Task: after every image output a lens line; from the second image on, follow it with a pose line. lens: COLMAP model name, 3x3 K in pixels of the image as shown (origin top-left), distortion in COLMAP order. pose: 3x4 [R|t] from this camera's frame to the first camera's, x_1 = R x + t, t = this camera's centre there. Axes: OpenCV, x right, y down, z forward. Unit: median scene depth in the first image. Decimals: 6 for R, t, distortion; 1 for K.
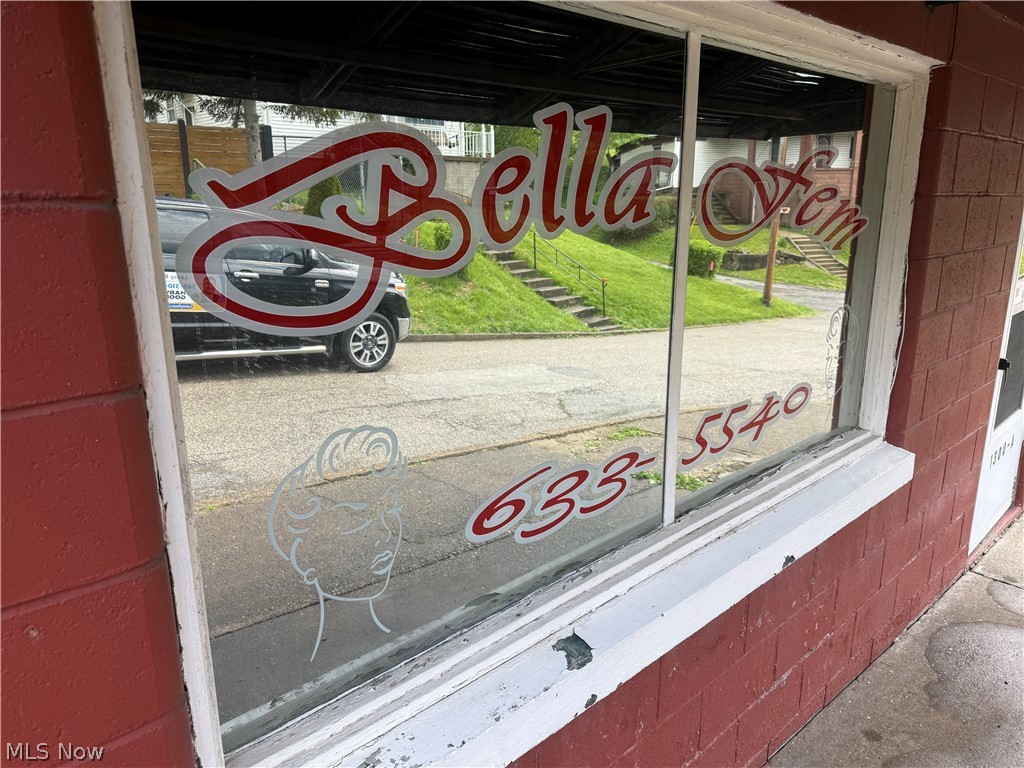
lens RADIAL K [[716.3, 0, 511.8], [0, 716.3, 388.2], [0, 0, 1]] dist [0.159697, -0.298011]
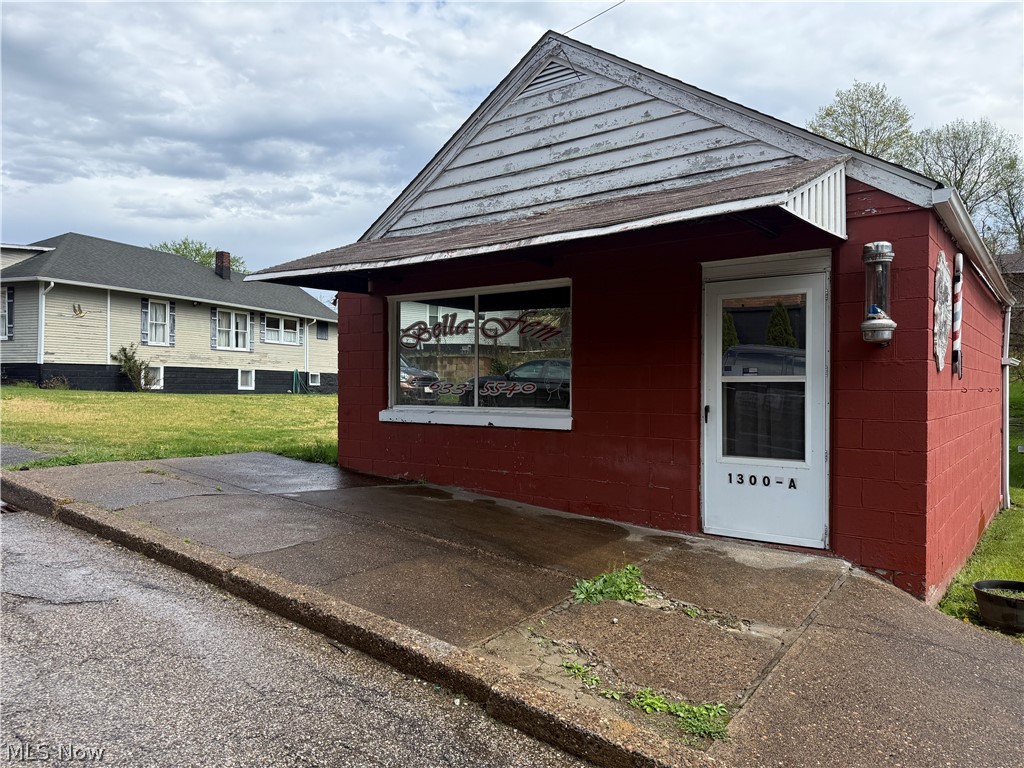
lens RADIAL K [[716.3, 0, 511.8], [0, 716.3, 388.2], [0, 0, 1]] dist [0.159697, -0.298011]
pose [[0.169195, 0.014913, -0.985470, 4.777656], [-0.246291, 0.968802, -0.027625, 0.172066], [0.954313, 0.247386, 0.167589, 0.573274]]
